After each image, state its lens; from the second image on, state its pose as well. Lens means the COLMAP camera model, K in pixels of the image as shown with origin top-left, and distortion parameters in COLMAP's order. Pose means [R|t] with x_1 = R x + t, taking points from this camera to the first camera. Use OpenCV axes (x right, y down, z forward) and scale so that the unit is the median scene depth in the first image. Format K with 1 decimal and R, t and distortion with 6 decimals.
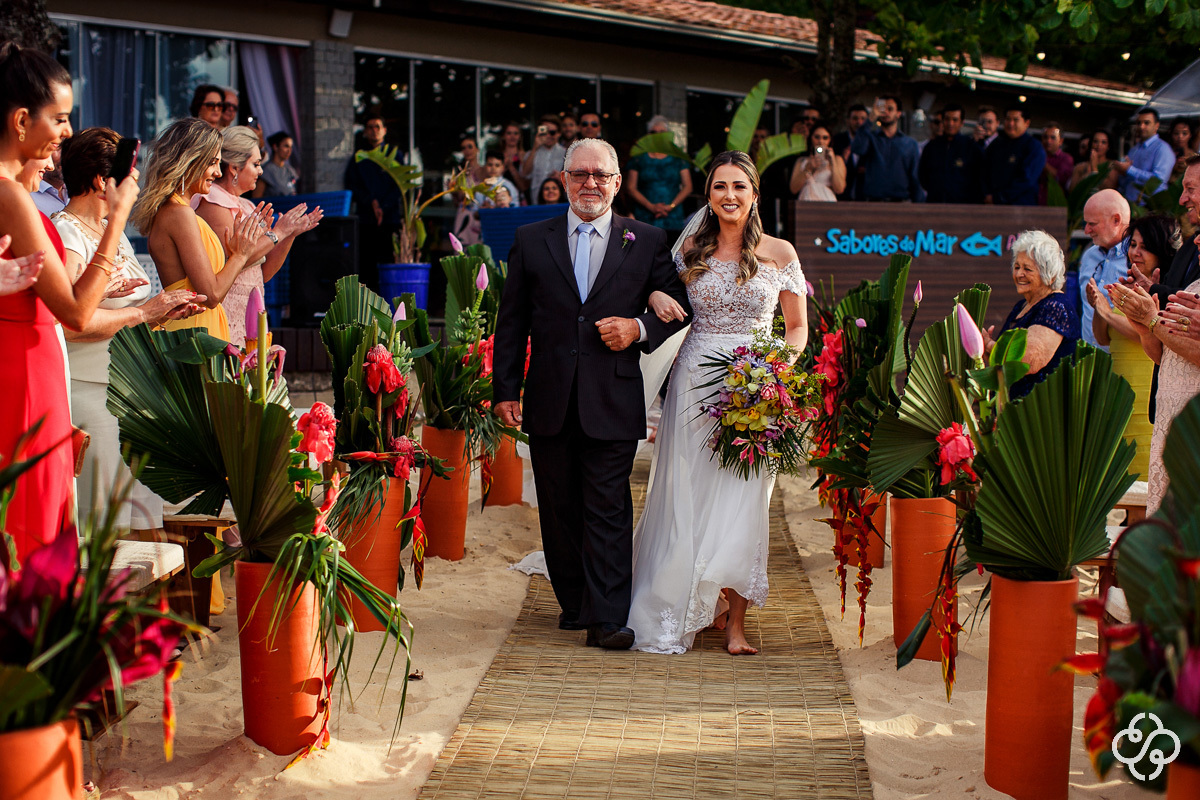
lens RADIAL K [[1737.0, 0, 600.0], [0, 1737.0, 400.0], [0, 0, 1]] dist [-0.220362, 0.618196]
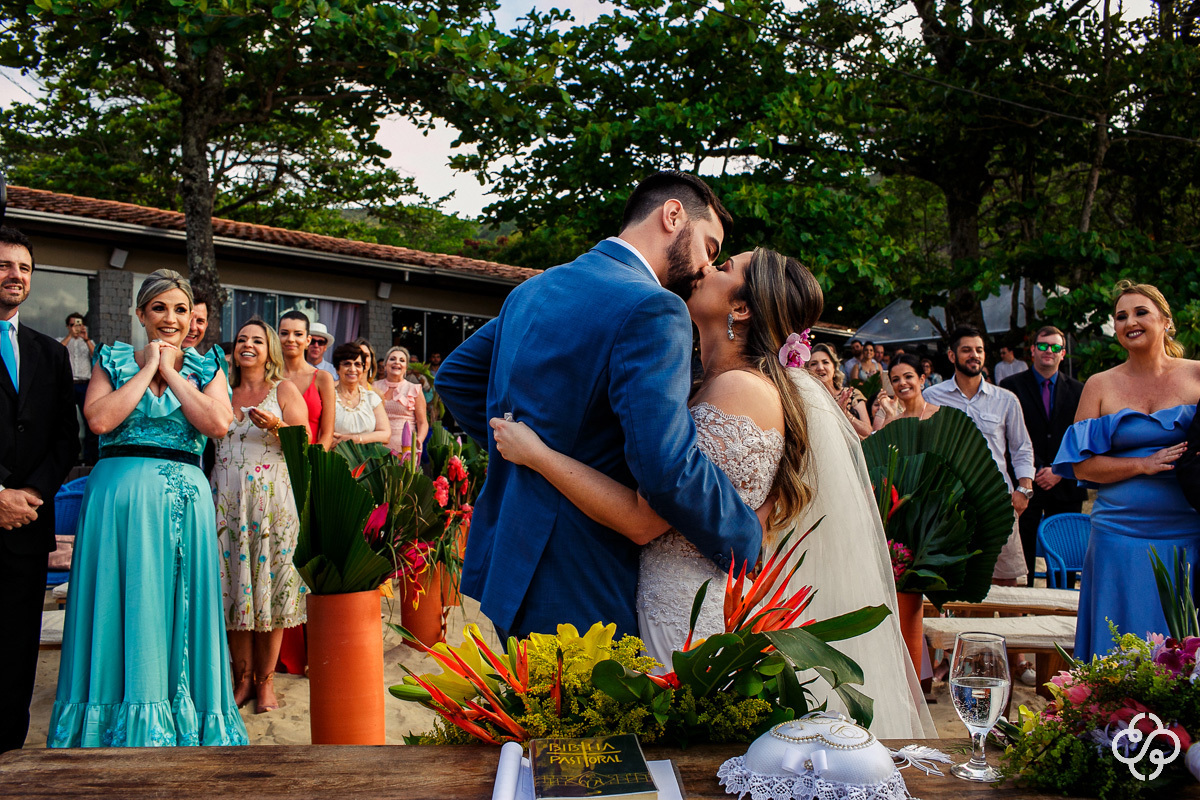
lens RADIAL K [[1312.8, 0, 558.2], [0, 1312.8, 400.8], [0, 0, 1]] dist [-0.087885, 0.123438]
pose [[0.997683, -0.003752, 0.067933, -0.107784], [0.012477, 0.991634, -0.128474, 0.094403], [-0.066883, 0.129024, 0.989383, -0.459434]]
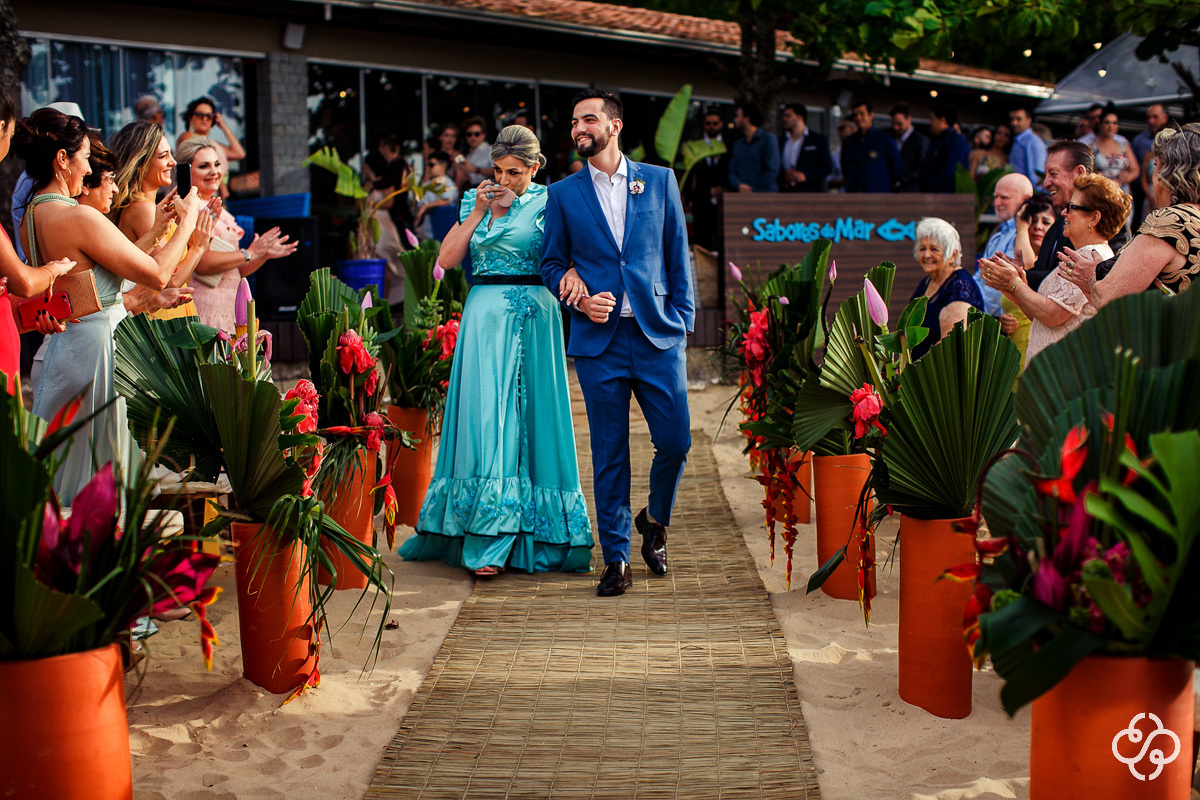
lens RADIAL K [[1737.0, 0, 600.0], [0, 1737.0, 400.0], [0, 0, 1]] dist [-0.220362, 0.618196]
pose [[0.999043, -0.024826, 0.036012, -0.008433], [0.024792, 0.999692, 0.001401, 0.014889], [-0.036035, -0.000506, 0.999350, -0.110576]]
